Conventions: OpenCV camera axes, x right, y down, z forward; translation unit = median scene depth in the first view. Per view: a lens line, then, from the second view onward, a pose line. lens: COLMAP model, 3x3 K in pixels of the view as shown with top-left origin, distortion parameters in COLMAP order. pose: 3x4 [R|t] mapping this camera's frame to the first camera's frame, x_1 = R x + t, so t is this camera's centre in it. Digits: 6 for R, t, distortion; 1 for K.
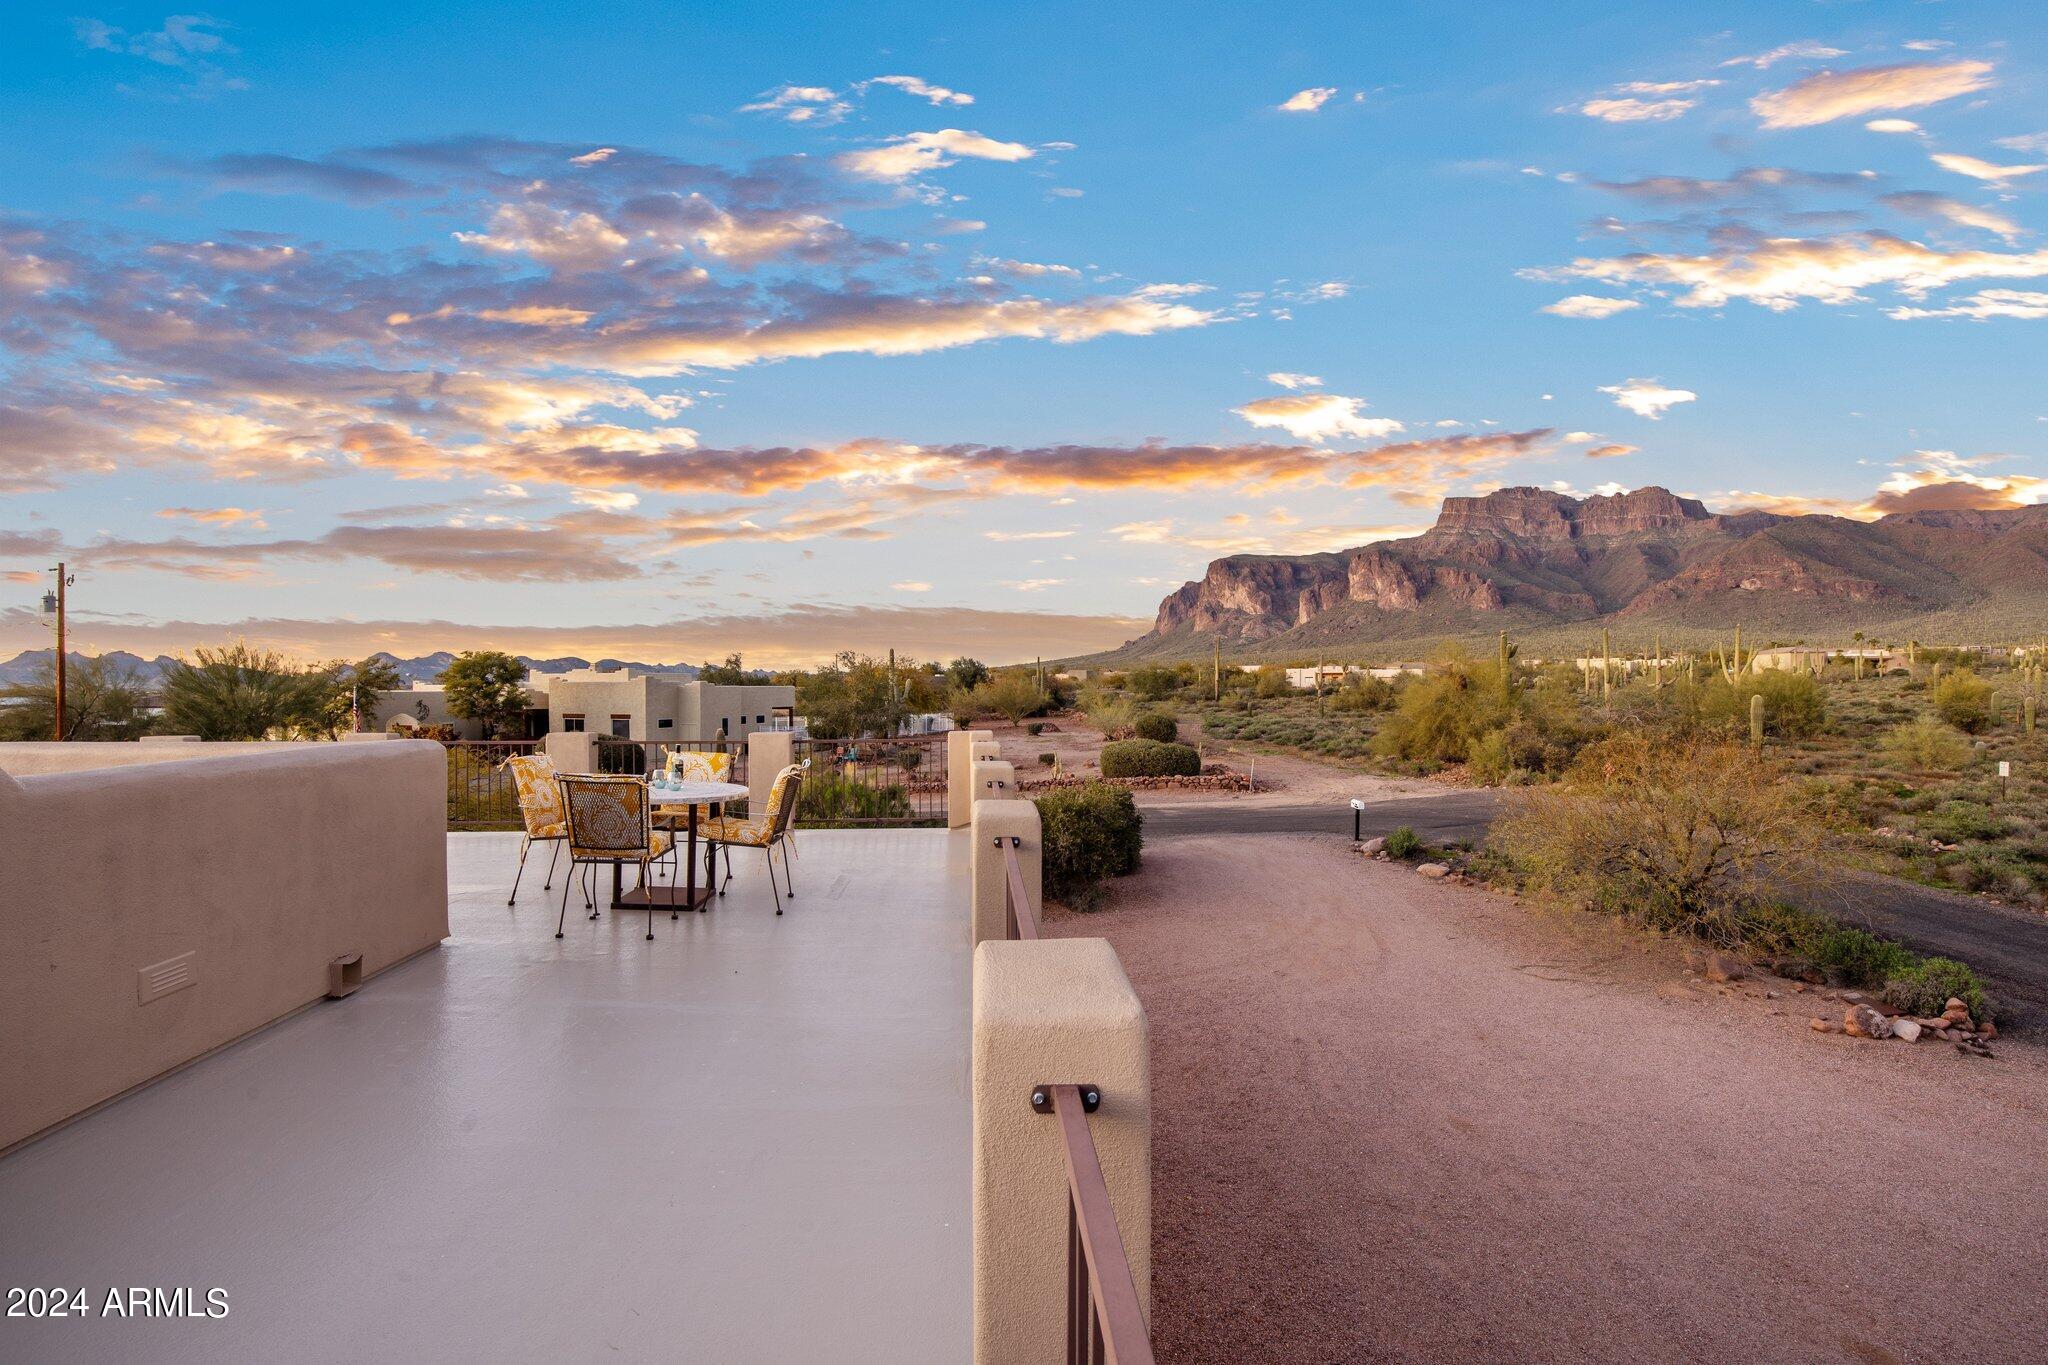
lens RADIAL K [[952.0, 0, 1020.9], [0, 952.0, 677.9], [0, 0, 1]] dist [-0.002252, 0.000035]
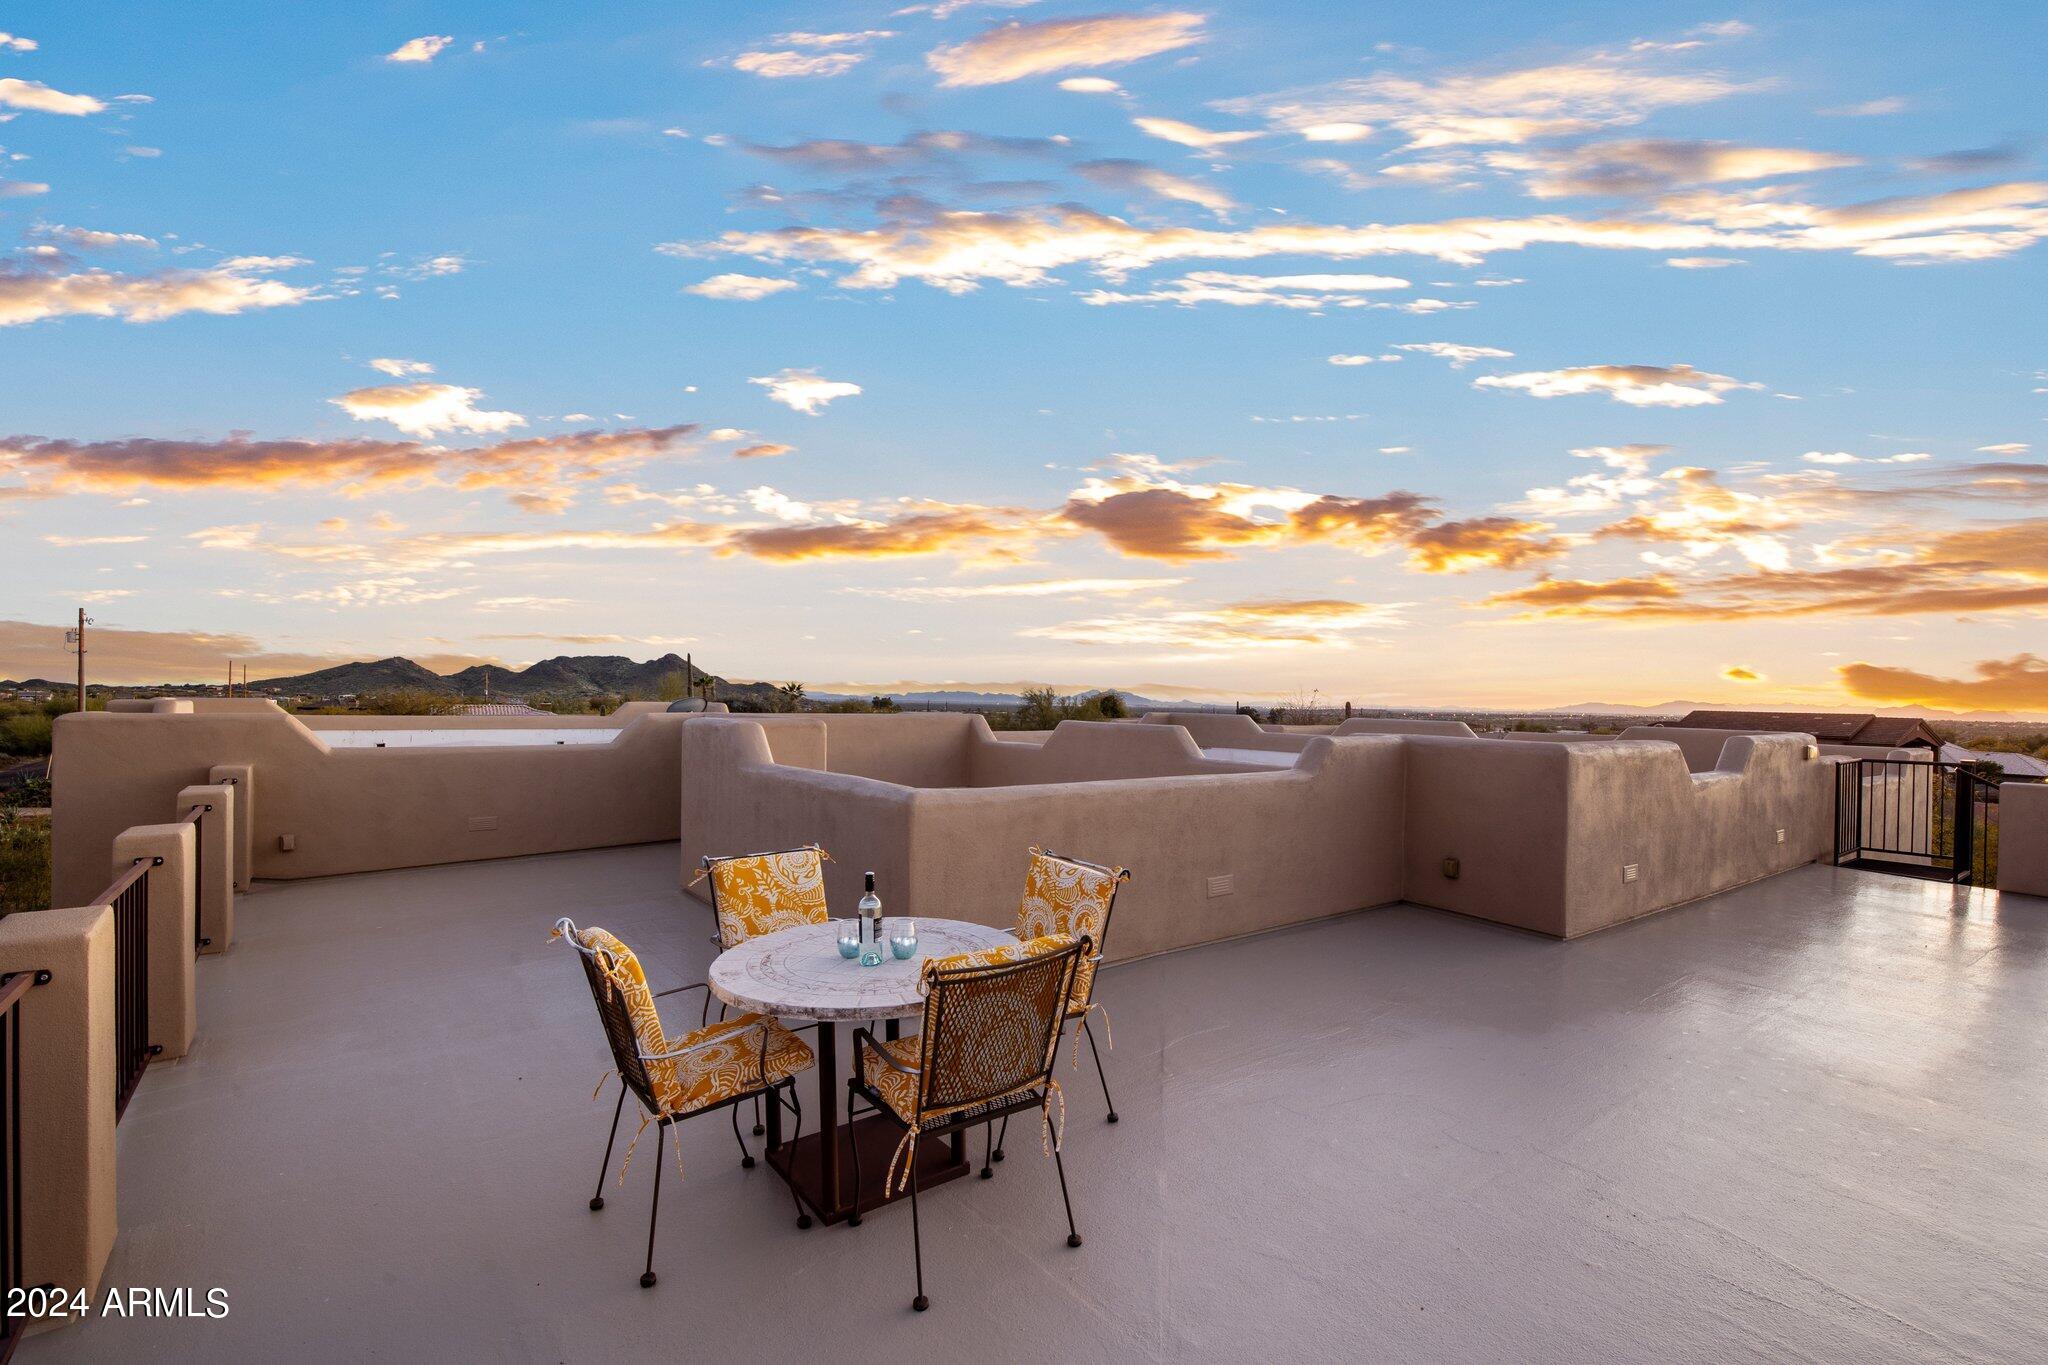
lens RADIAL K [[952.0, 0, 1027.1], [0, 952.0, 692.8], [0, 0, 1]] dist [-0.002252, 0.000035]
pose [[0.999952, 0.009021, 0.003890, 0.862925], [-0.009037, 0.999951, 0.004114, -0.019286], [-0.003853, -0.004149, 0.999984, 0.113172]]
